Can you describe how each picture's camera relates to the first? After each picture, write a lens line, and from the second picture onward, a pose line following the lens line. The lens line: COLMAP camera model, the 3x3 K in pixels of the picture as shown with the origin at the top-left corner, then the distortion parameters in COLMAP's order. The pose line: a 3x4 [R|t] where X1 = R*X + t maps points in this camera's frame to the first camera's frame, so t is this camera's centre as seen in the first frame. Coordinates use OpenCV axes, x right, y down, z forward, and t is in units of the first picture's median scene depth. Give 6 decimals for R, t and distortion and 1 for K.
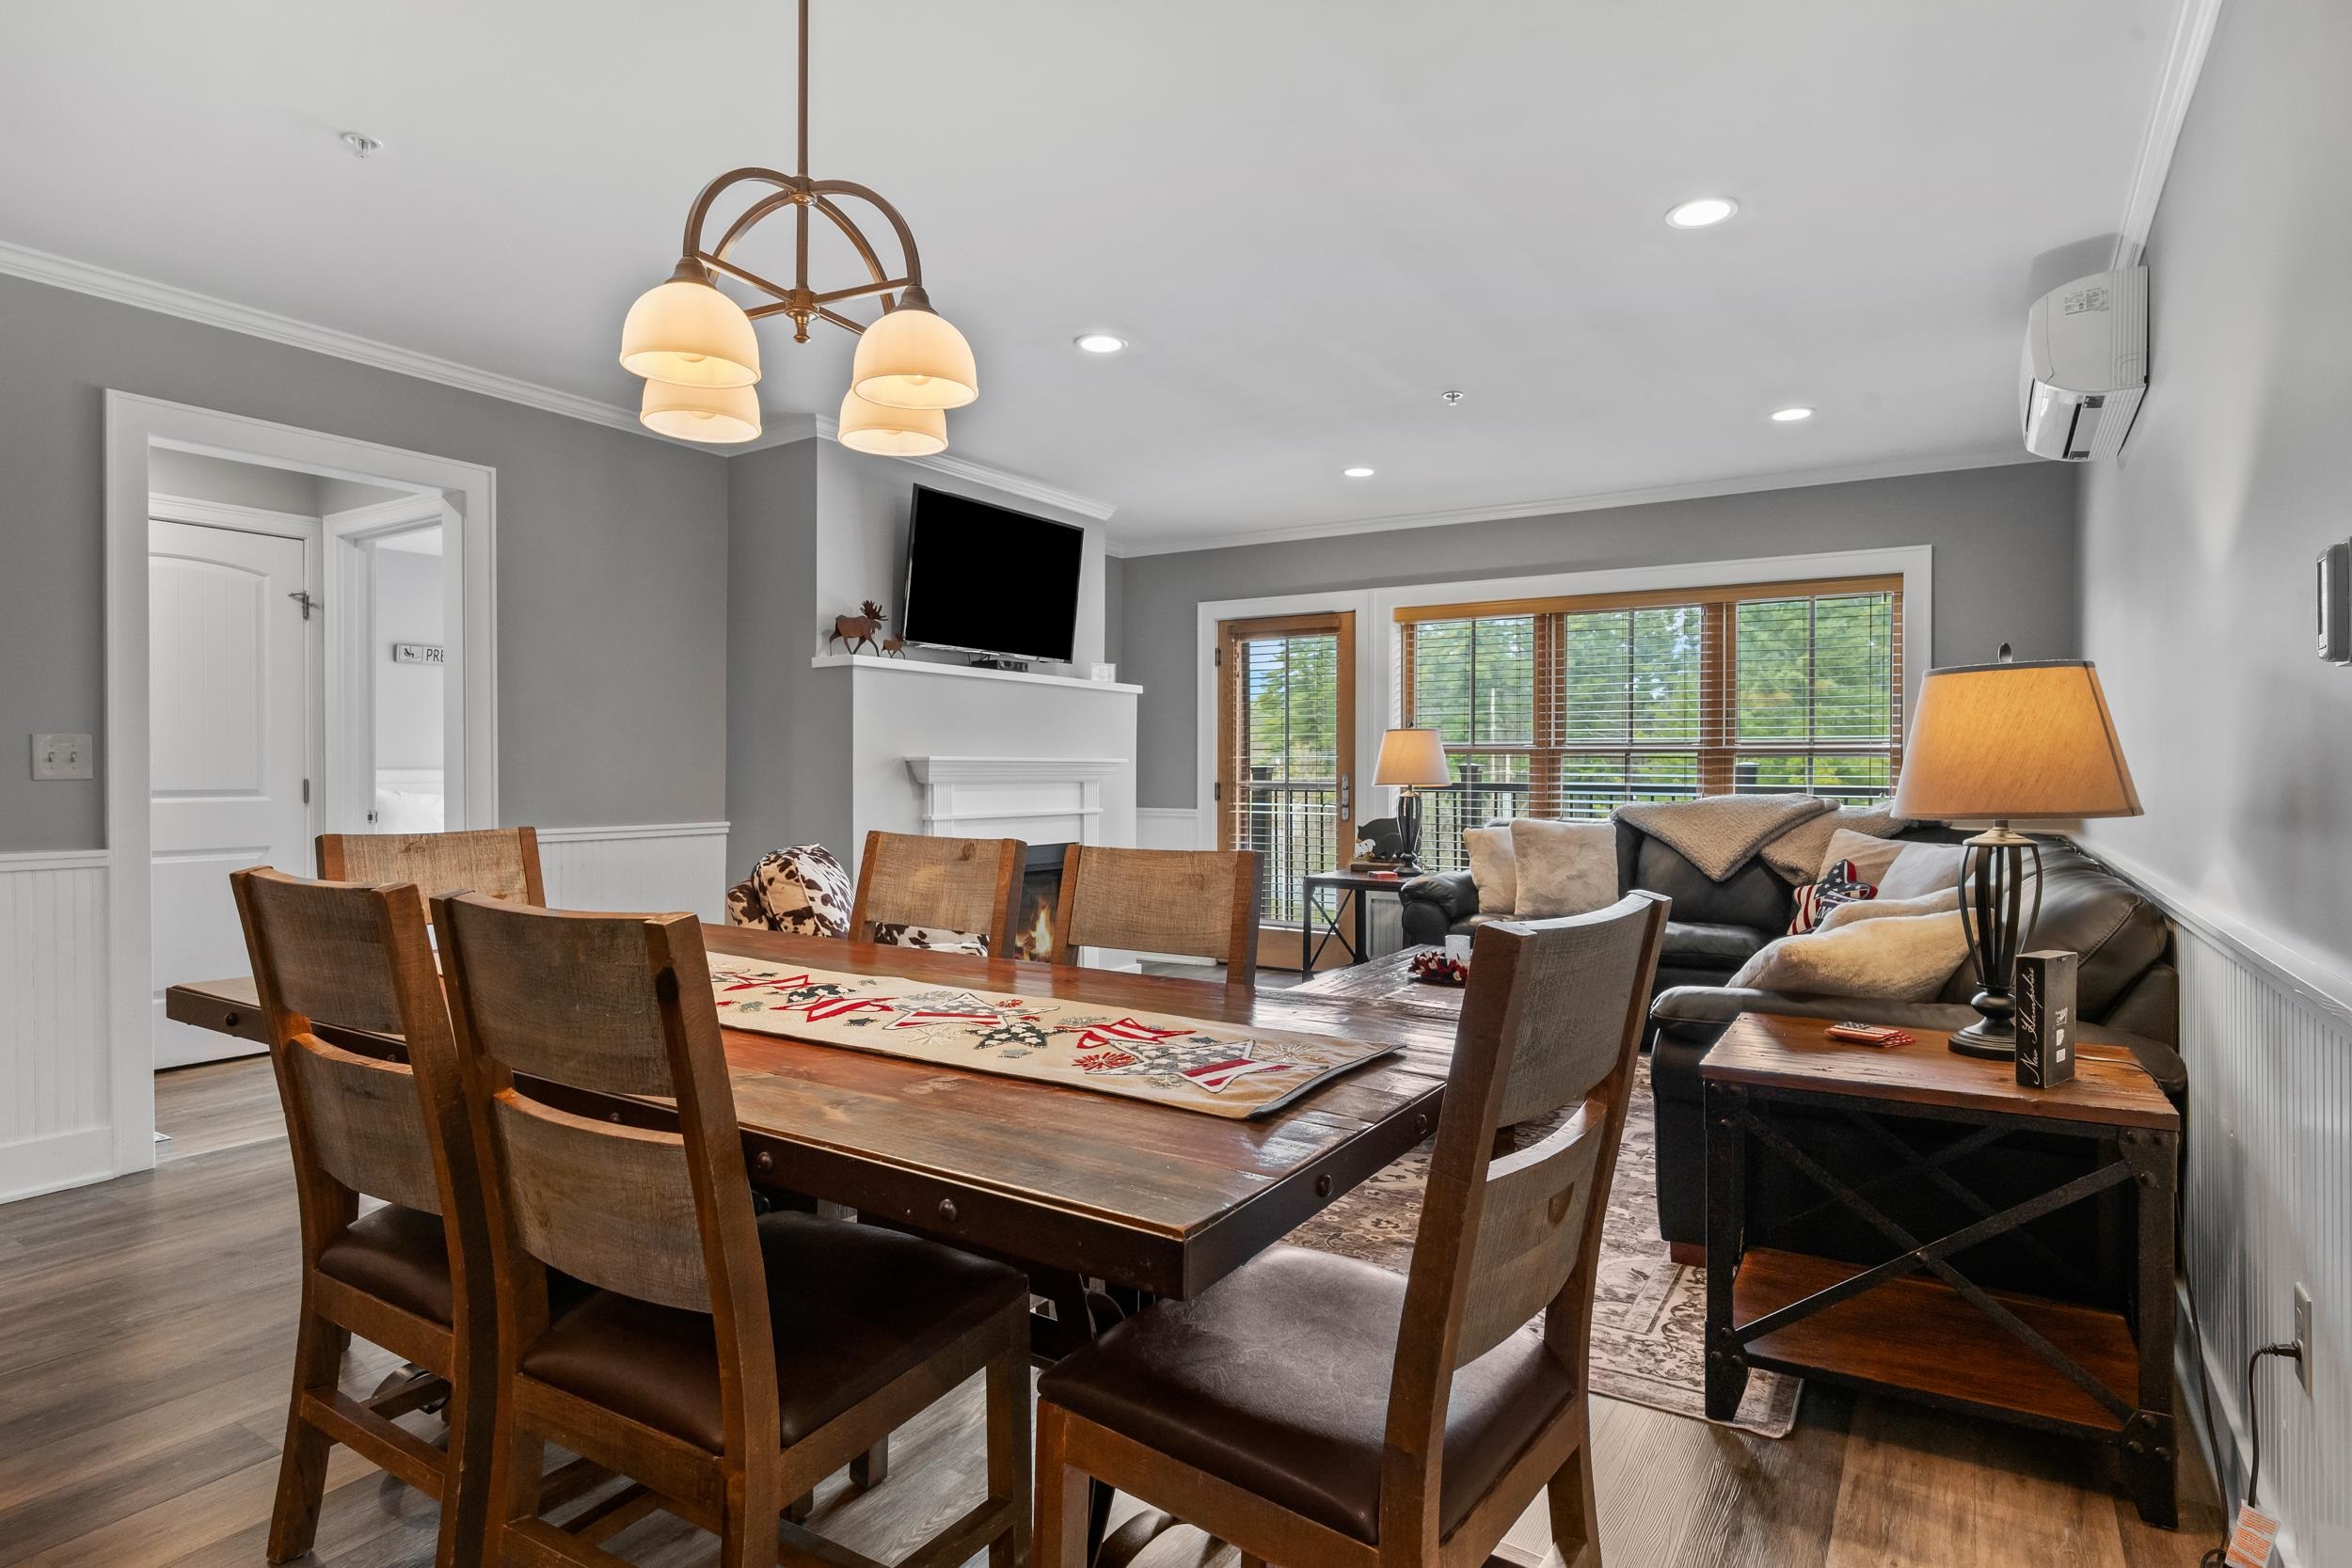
lens RADIAL K [[1248.2, 0, 1182.3], [0, 1248.2, 780.2], [0, 0, 1]] dist [0.000788, 0.000025]
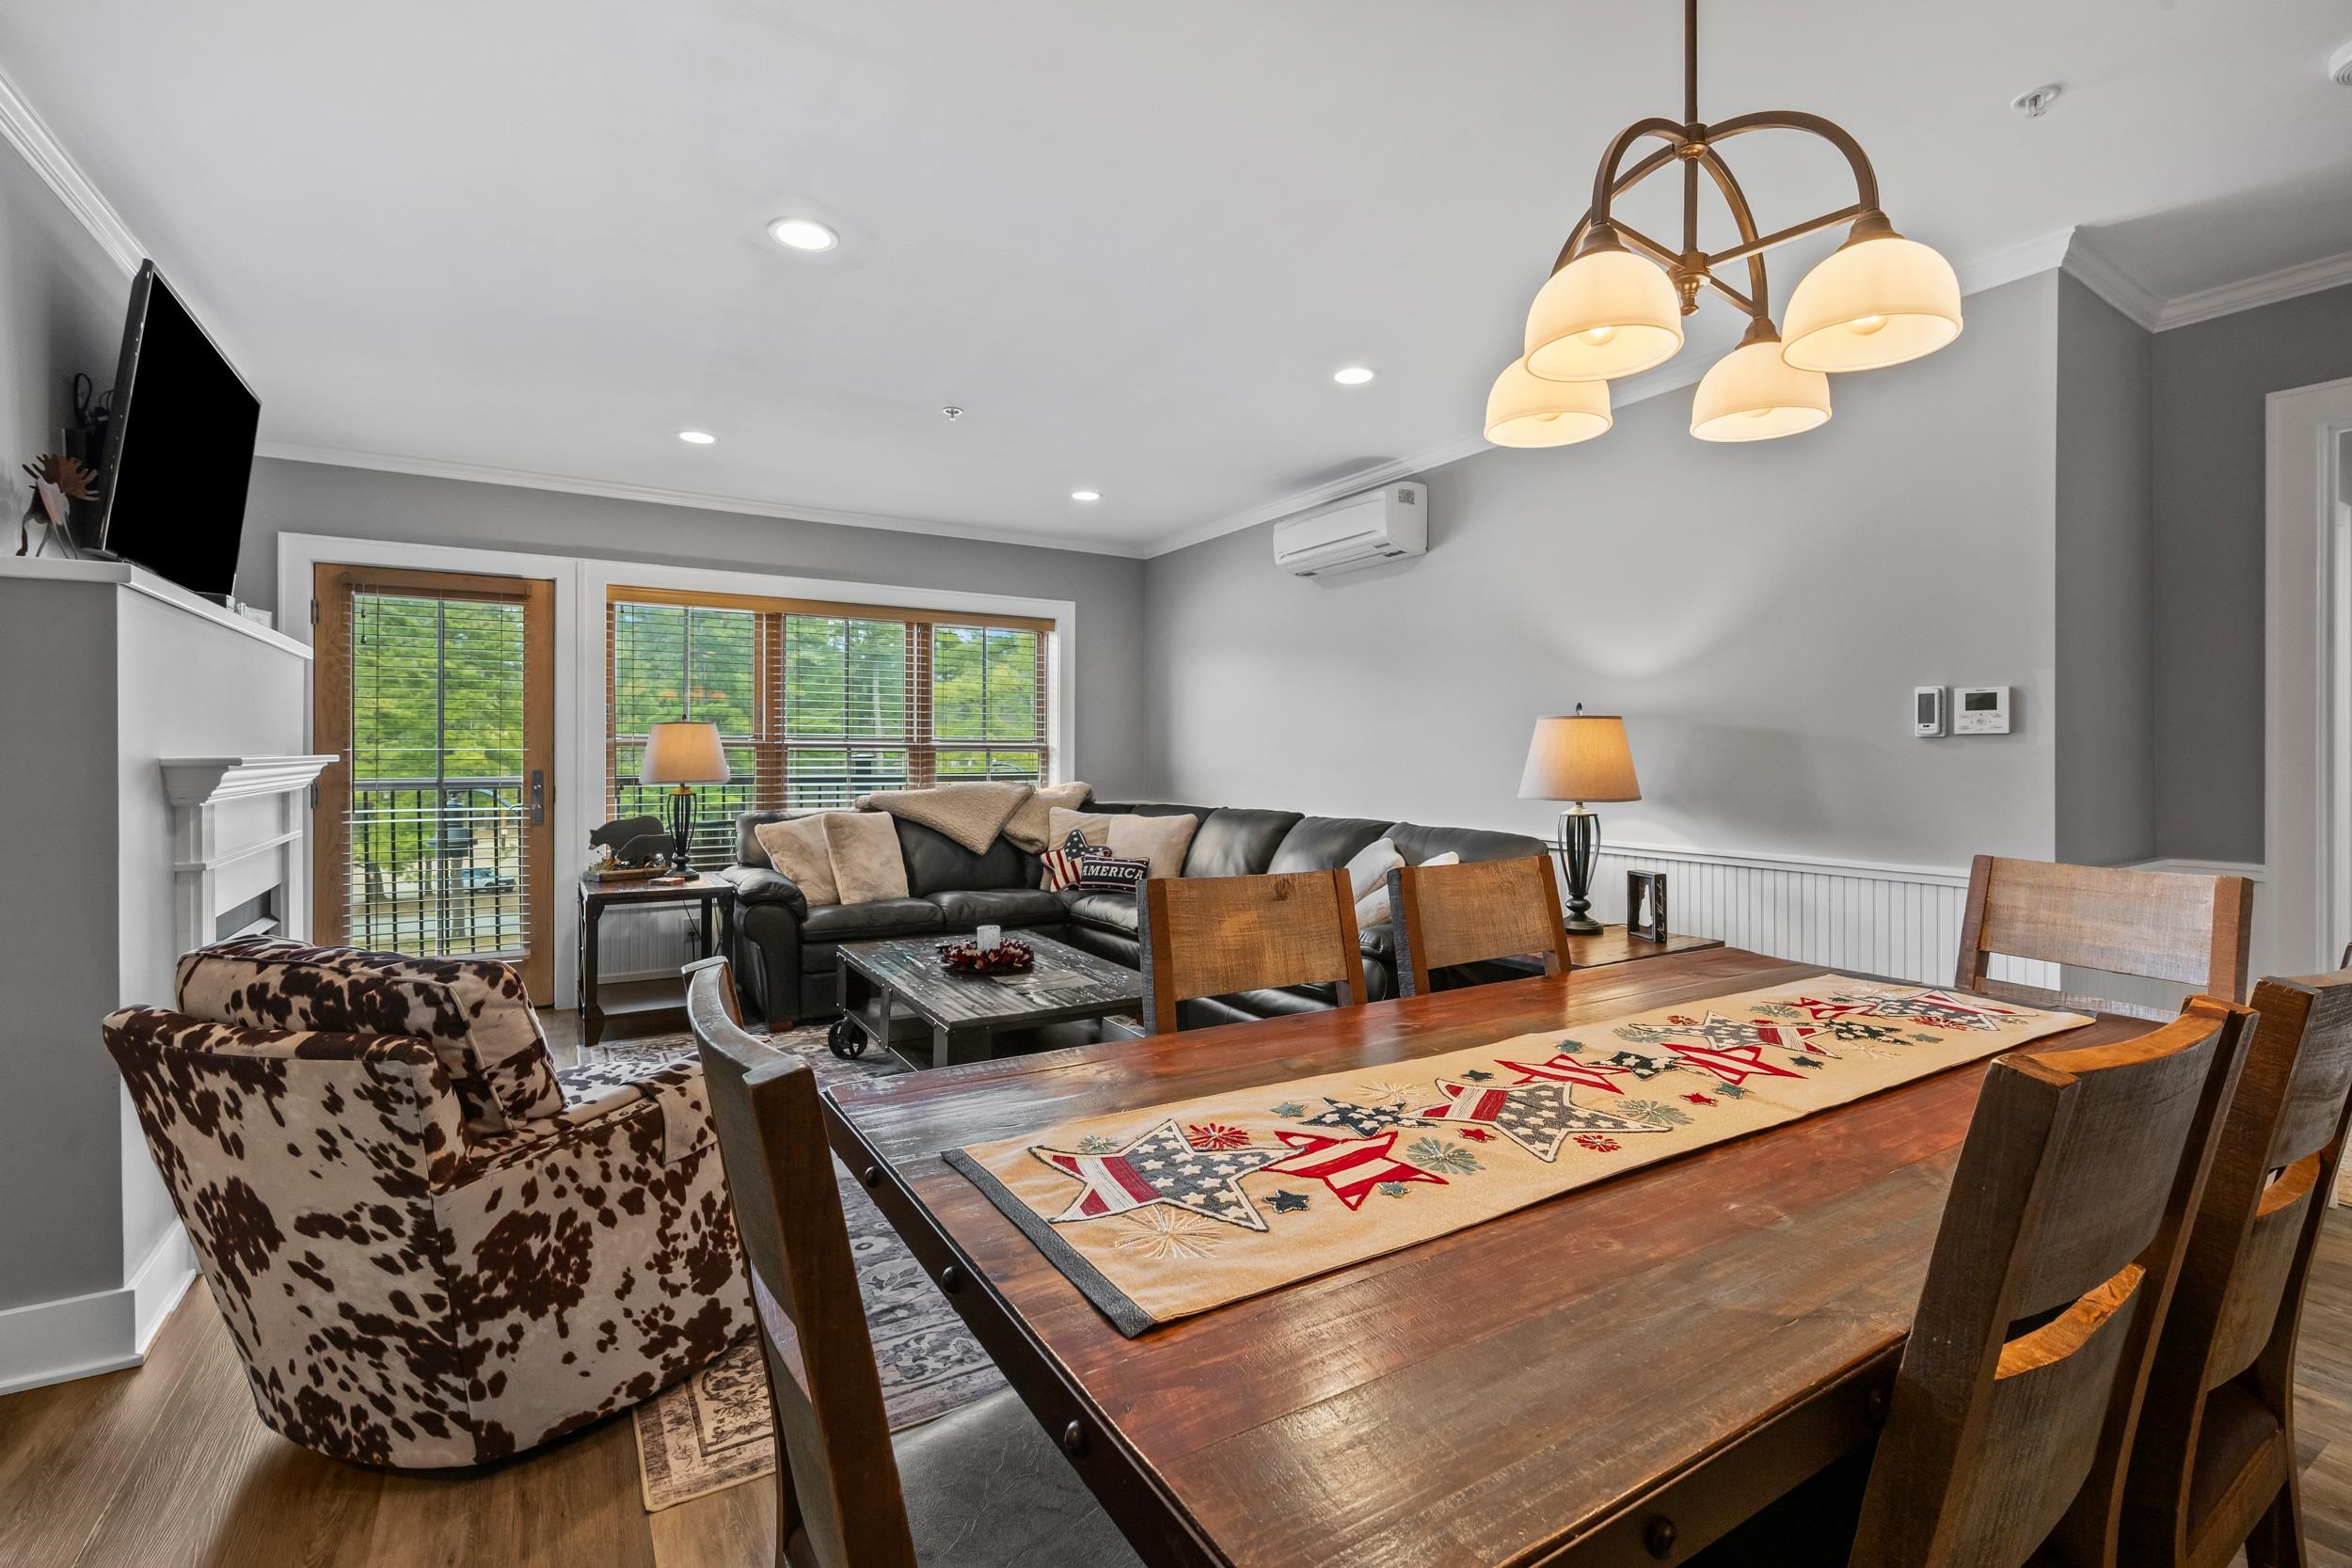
lens RADIAL K [[1054.0, 0, 1183.7], [0, 1054.0, 755.3], [0, 0, 1]] dist [-0.001638, -0.001125]
pose [[0.435069, -0.004192, 0.900387, -0.451605], [0.006707, 0.999977, 0.001415, -0.018213], [-0.900372, 0.005423, 0.435087, 0.406656]]
